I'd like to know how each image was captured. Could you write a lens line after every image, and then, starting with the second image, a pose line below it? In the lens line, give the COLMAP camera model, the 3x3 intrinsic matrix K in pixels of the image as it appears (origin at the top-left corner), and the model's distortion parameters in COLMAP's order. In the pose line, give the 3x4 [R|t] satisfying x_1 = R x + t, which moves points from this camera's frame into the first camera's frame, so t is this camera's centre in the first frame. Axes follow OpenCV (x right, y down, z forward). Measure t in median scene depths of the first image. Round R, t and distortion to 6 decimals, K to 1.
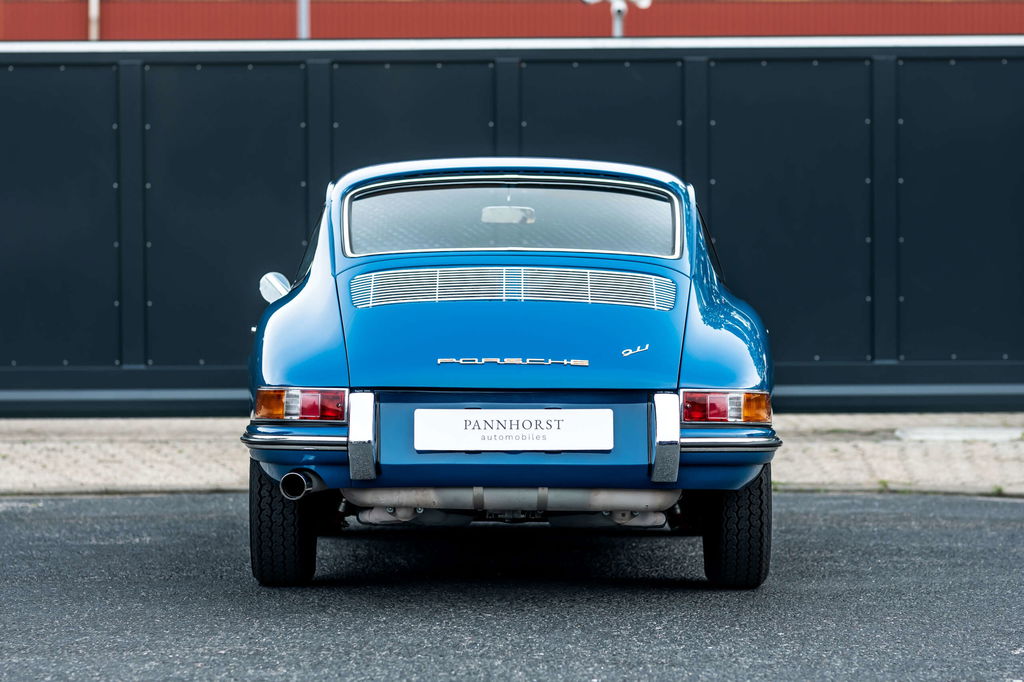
lens RADIAL K [[2496.5, 0, 512.0], [0, 2496.5, 341.0], [0, 0, 1]] dist [-0.012323, -0.043305]
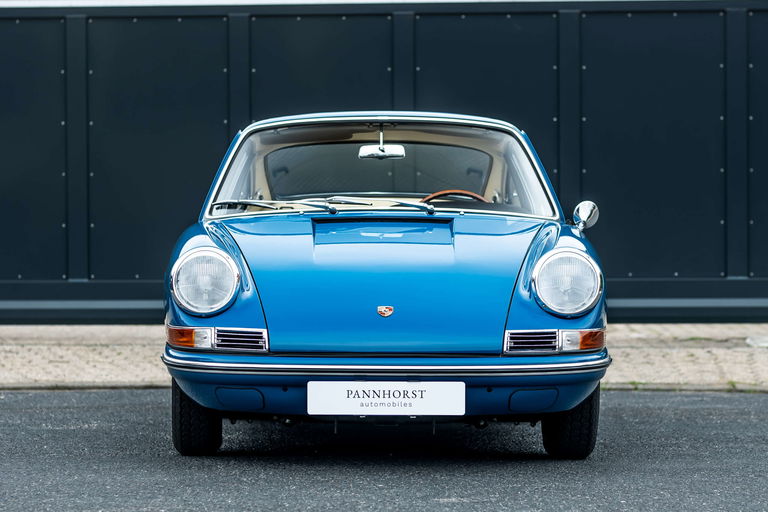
lens RADIAL K [[1872.4, 0, 384.0], [0, 1872.4, 256.0], [0, 0, 1]] dist [-0.012323, -0.043305]
pose [[0.999994, 0.001889, -0.002962, -0.007426], [-0.001892, 0.999998, -0.000961, -0.000399], [0.002960, 0.000967, 0.999995, 0.130752]]
